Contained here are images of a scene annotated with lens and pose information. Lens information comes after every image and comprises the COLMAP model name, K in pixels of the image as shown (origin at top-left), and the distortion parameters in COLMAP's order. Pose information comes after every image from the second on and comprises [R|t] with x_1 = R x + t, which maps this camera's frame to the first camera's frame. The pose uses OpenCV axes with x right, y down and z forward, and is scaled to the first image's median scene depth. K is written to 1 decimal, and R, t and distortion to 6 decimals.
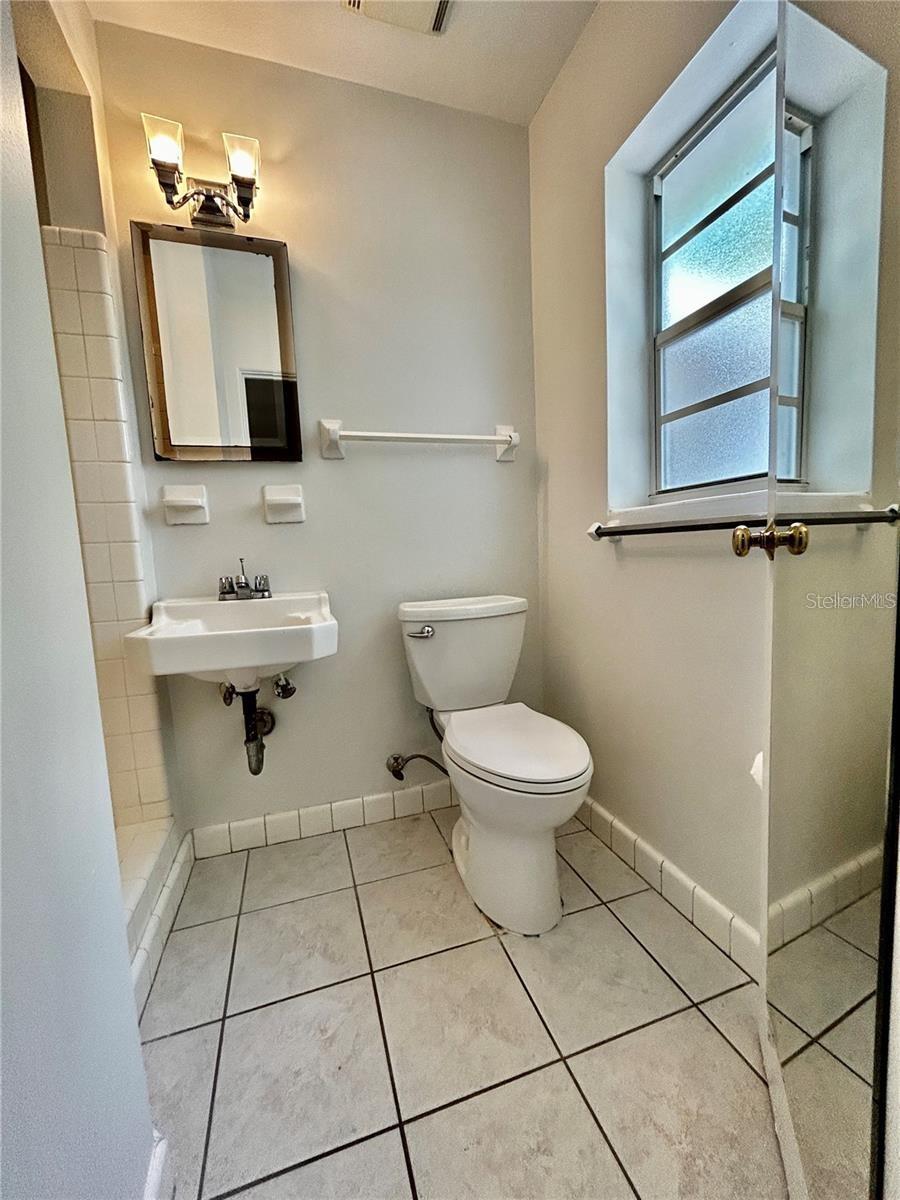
lens RADIAL K [[482.5, 0, 450.0], [0, 482.5, 600.0], [0, 0, 1]] dist [0.000329, 0.000302]
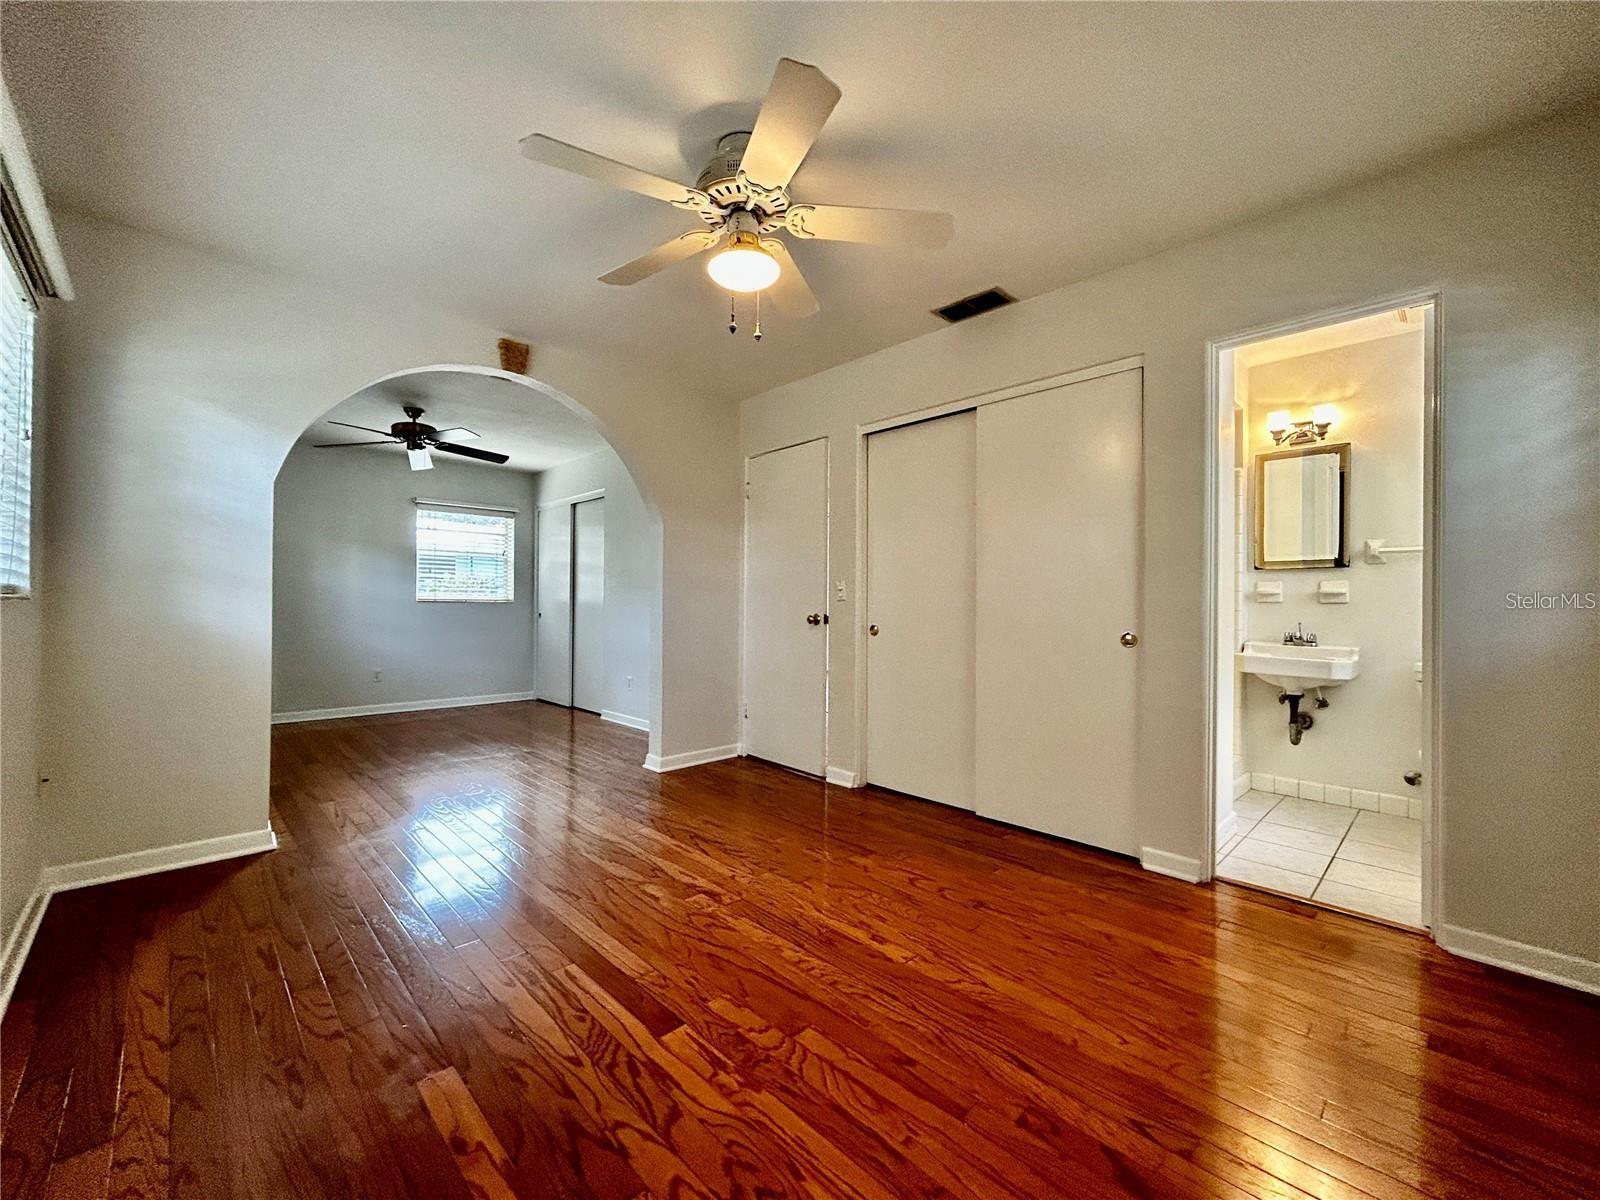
lens RADIAL K [[643.4, 0, 800.0], [0, 643.4, 600.0], [0, 0, 1]] dist [0.000329, 0.000302]
pose [[0.446456, 0.044236, -0.893712, 0.867986], [-0.125691, 0.991975, -0.013689, 0.094367], [0.885934, 0.118443, 0.448433, -1.718610]]
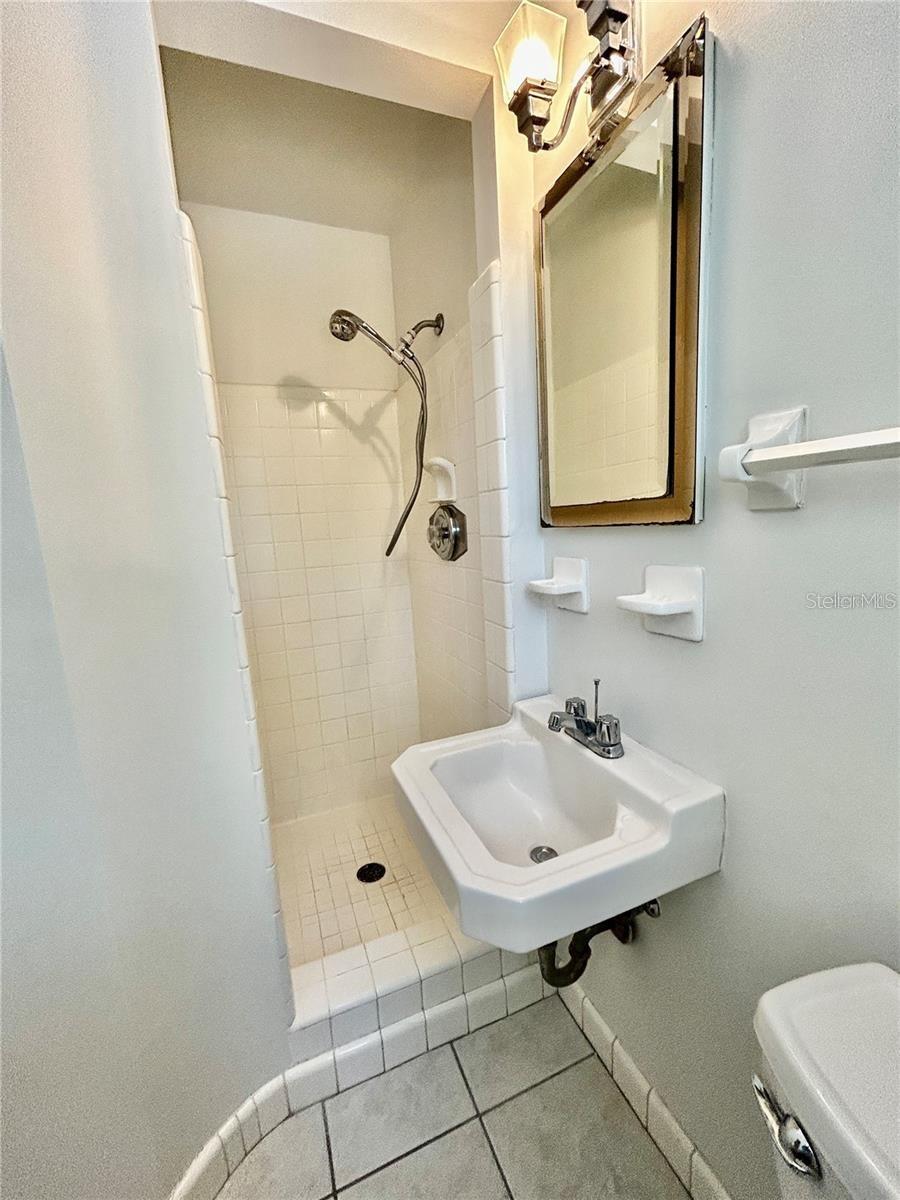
lens RADIAL K [[482.5, 0, 450.0], [0, 482.5, 600.0], [0, 0, 1]] dist [0.000329, 0.000302]
pose [[0.072503, 0.197387, -0.977641, 0.155190], [-0.070563, 0.978780, 0.192384, -0.303713], [0.994869, 0.055037, 0.084893, 0.768457]]
